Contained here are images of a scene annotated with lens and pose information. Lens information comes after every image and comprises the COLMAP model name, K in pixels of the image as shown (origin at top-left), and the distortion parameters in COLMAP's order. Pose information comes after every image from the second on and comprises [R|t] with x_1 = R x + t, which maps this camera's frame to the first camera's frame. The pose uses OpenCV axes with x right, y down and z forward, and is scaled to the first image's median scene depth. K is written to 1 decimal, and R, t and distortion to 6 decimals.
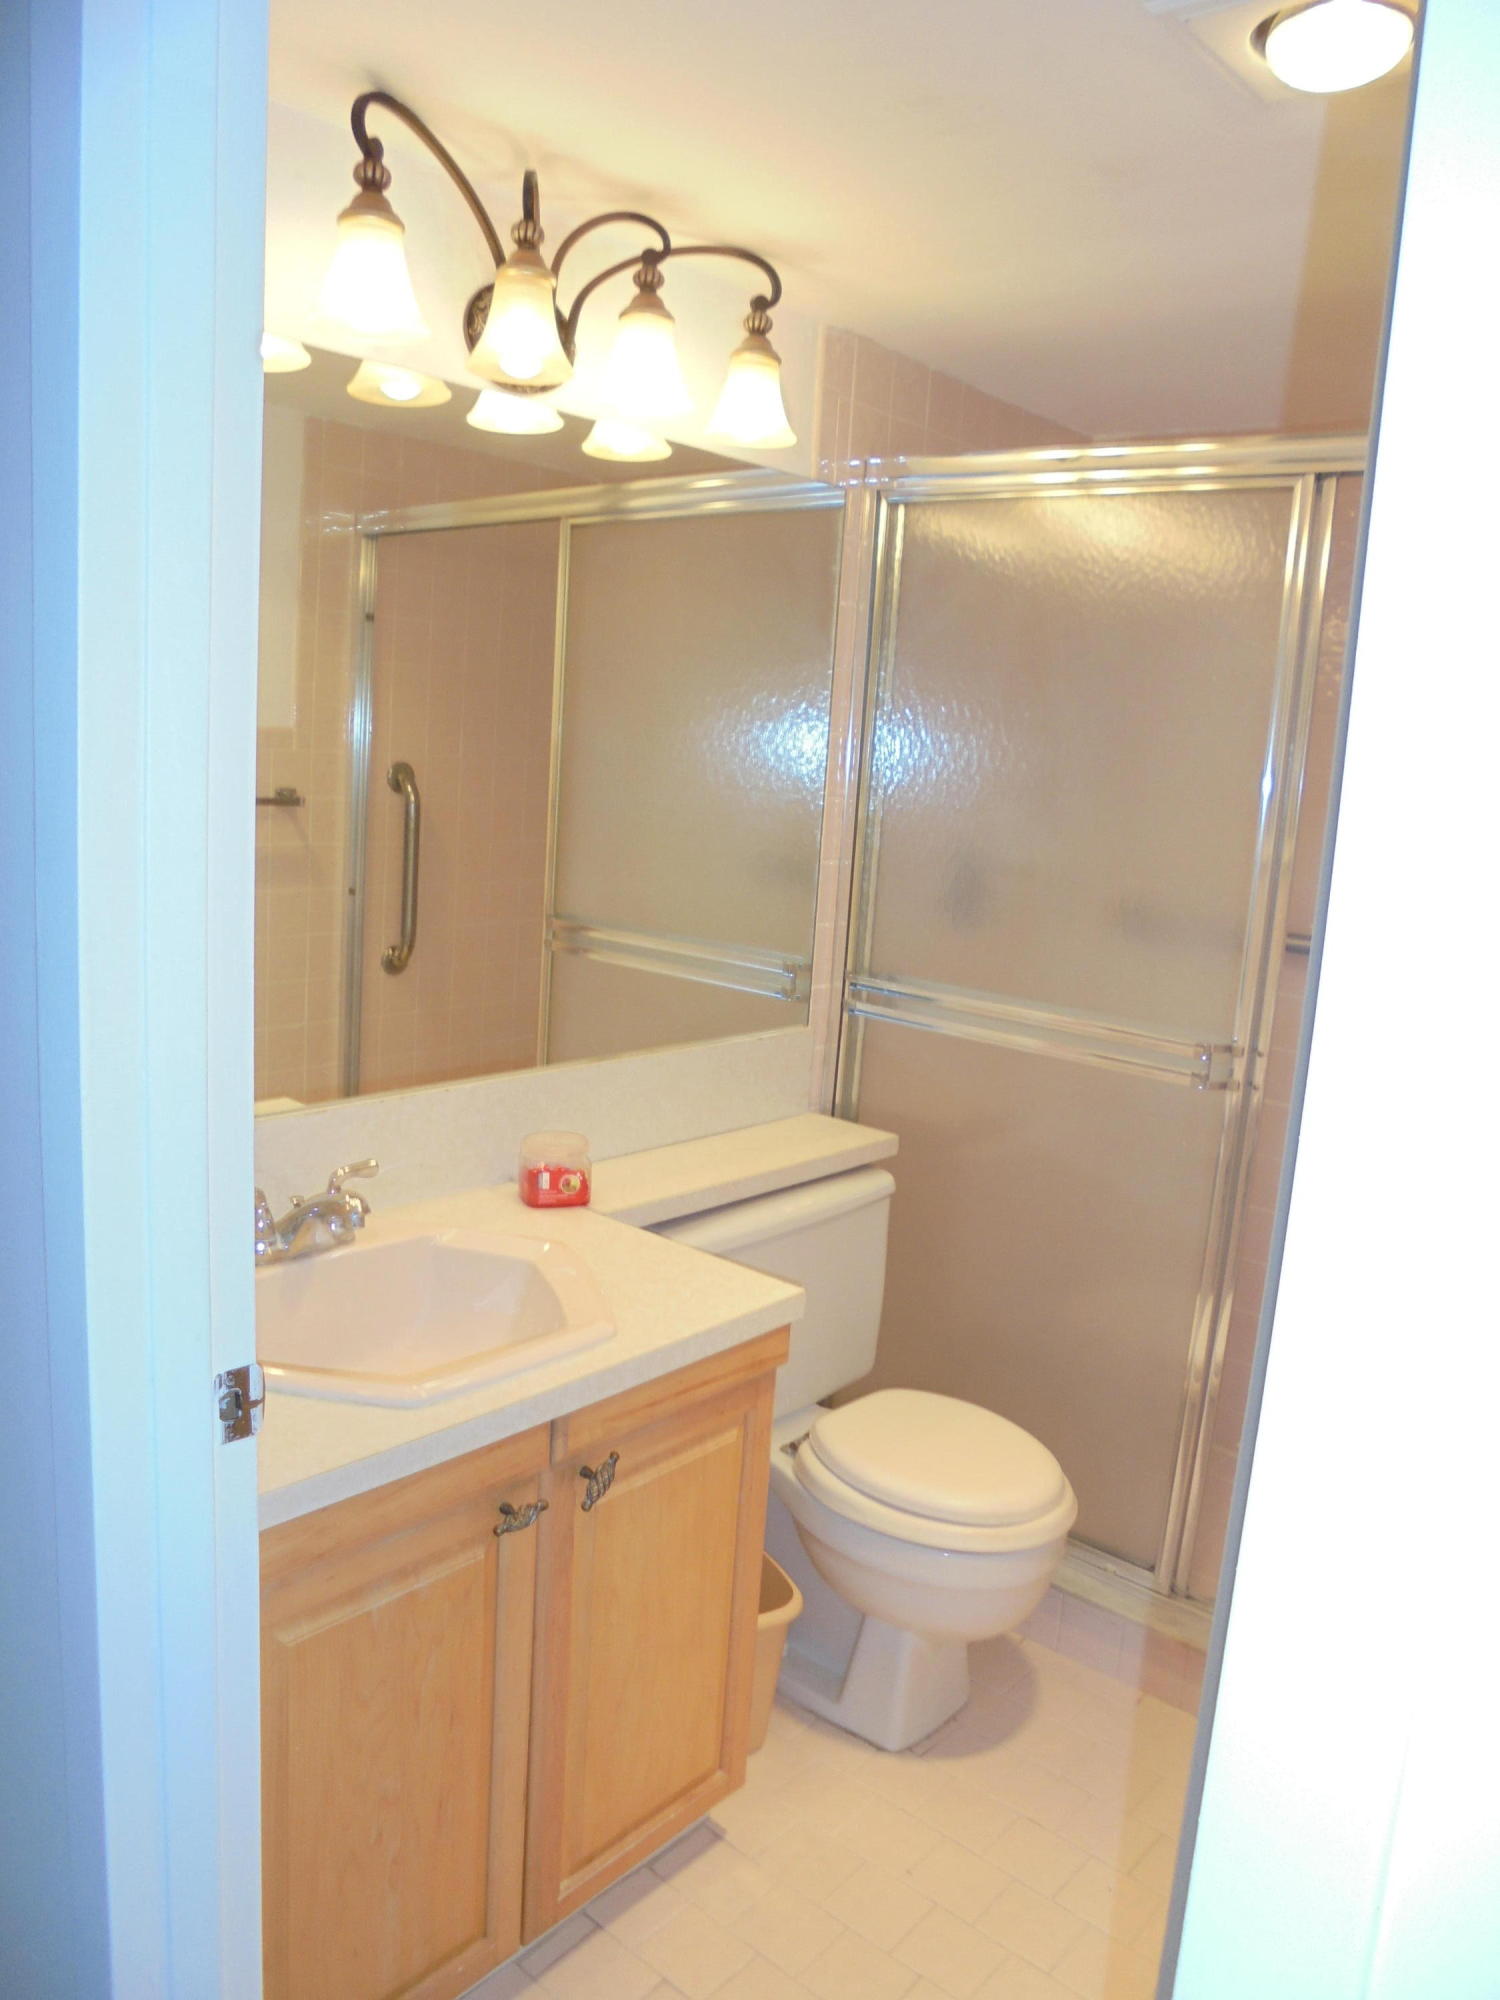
lens RADIAL K [[1497.4, 0, 750.0], [0, 1497.4, 1000.0], [0, 0, 1]] dist [-0.026045, -0.000040]
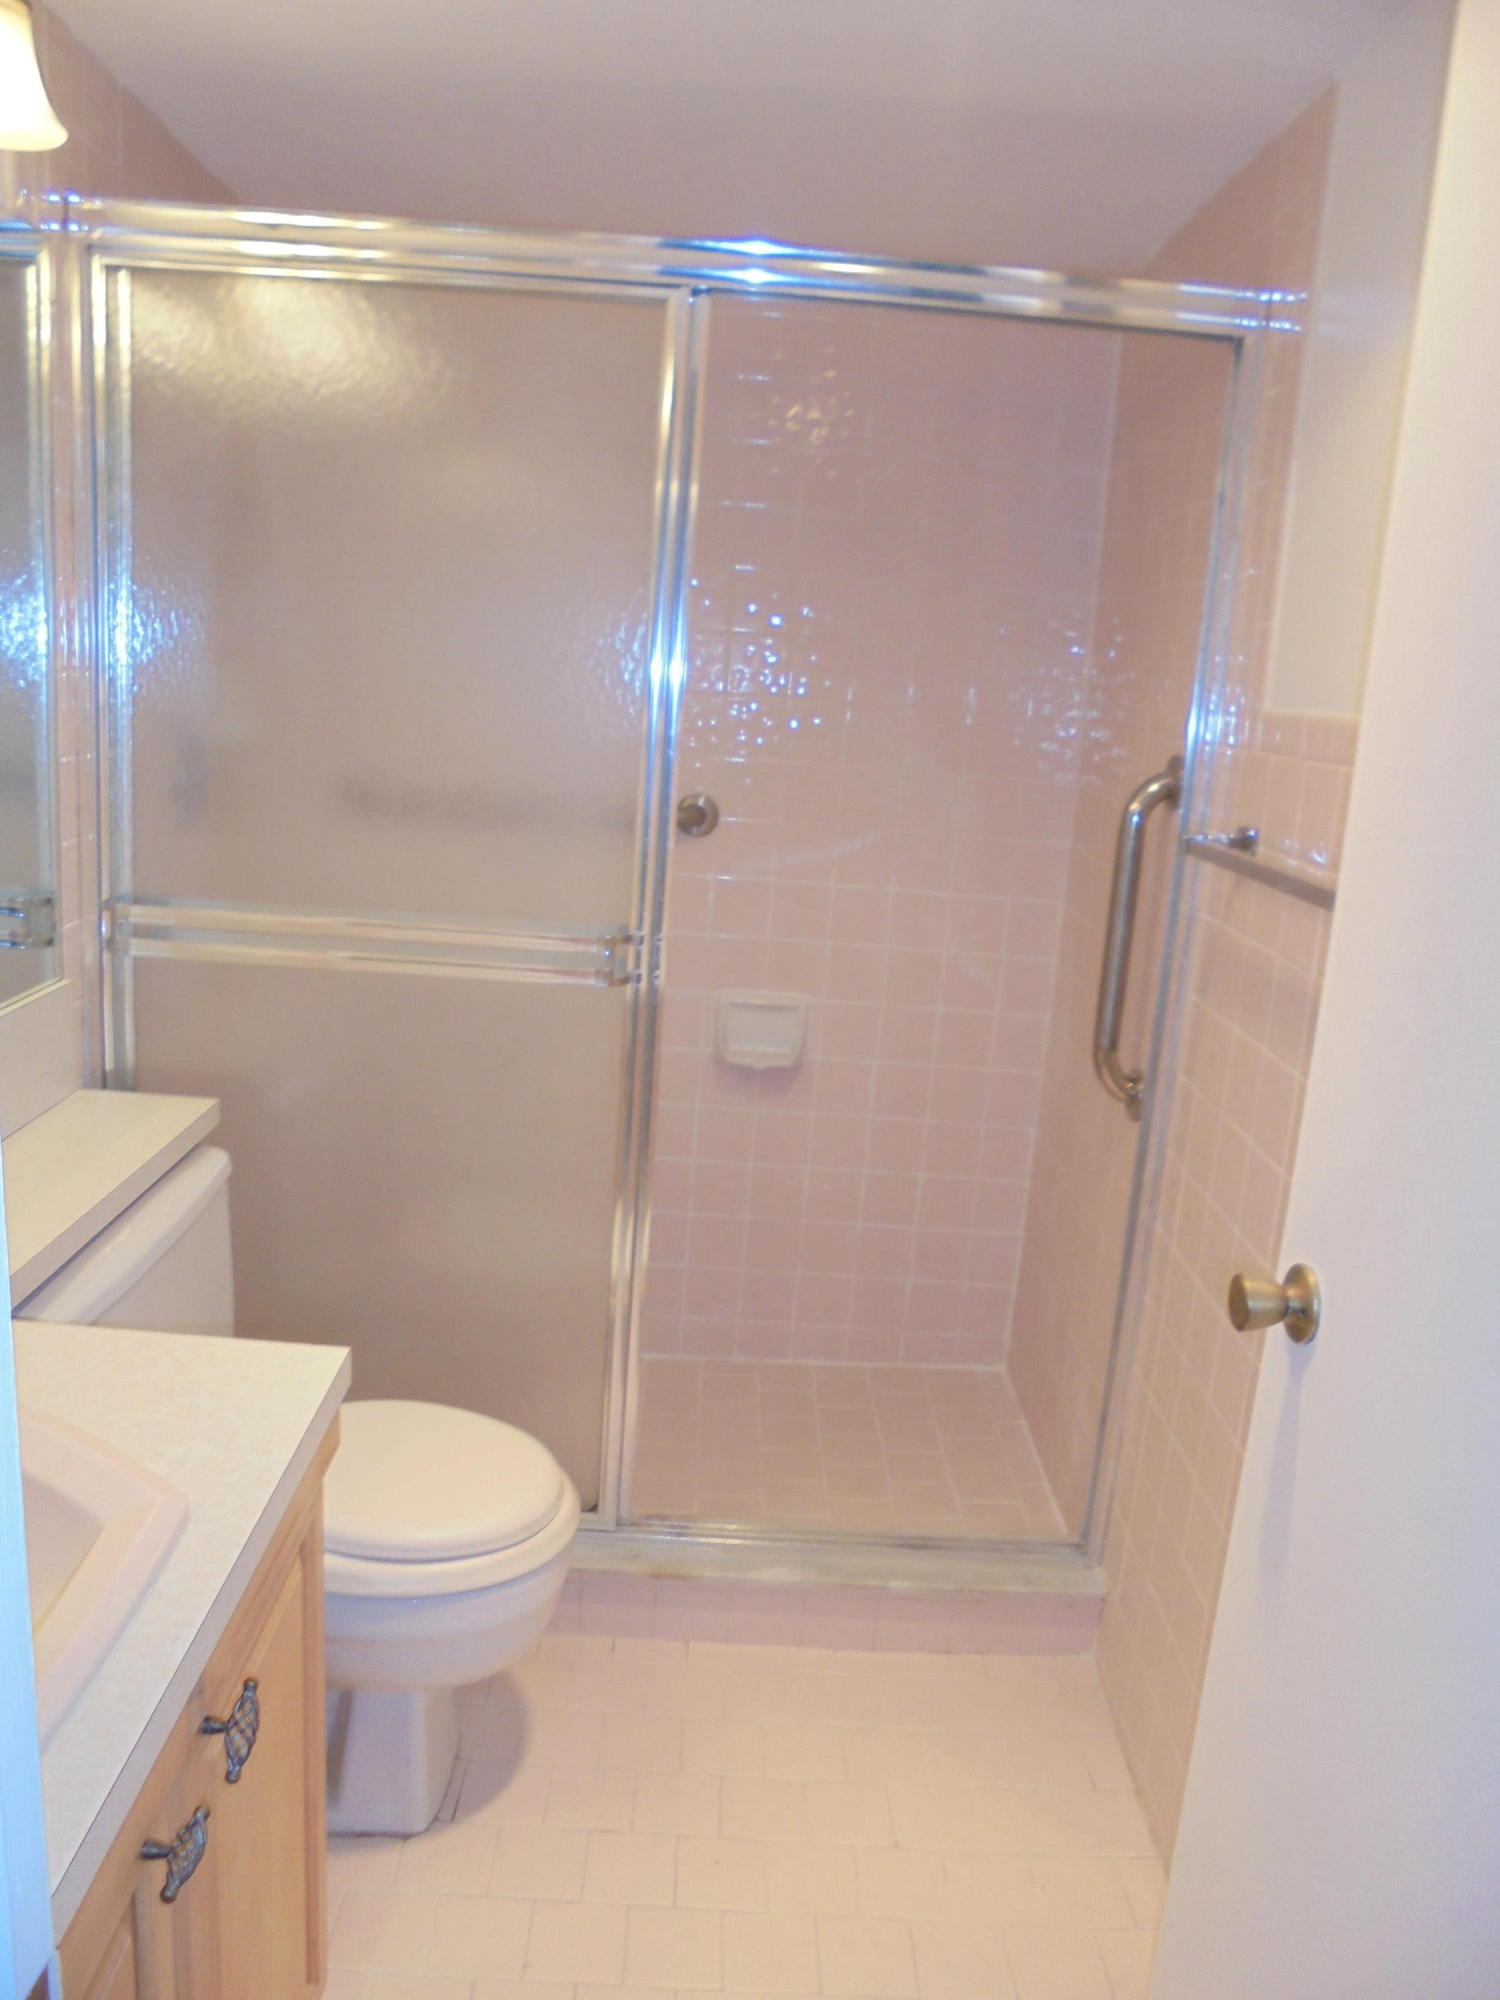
lens RADIAL K [[1582.3, 0, 750.0], [0, 1582.3, 1000.0], [0, 0, 1]] dist [-0.011374, -0.004416]
pose [[0.780283, -0.163669, 0.603632, -0.186790], [0.101256, 0.985477, 0.136315, -0.049376], [-0.617176, -0.045243, 0.785523, 0.181733]]
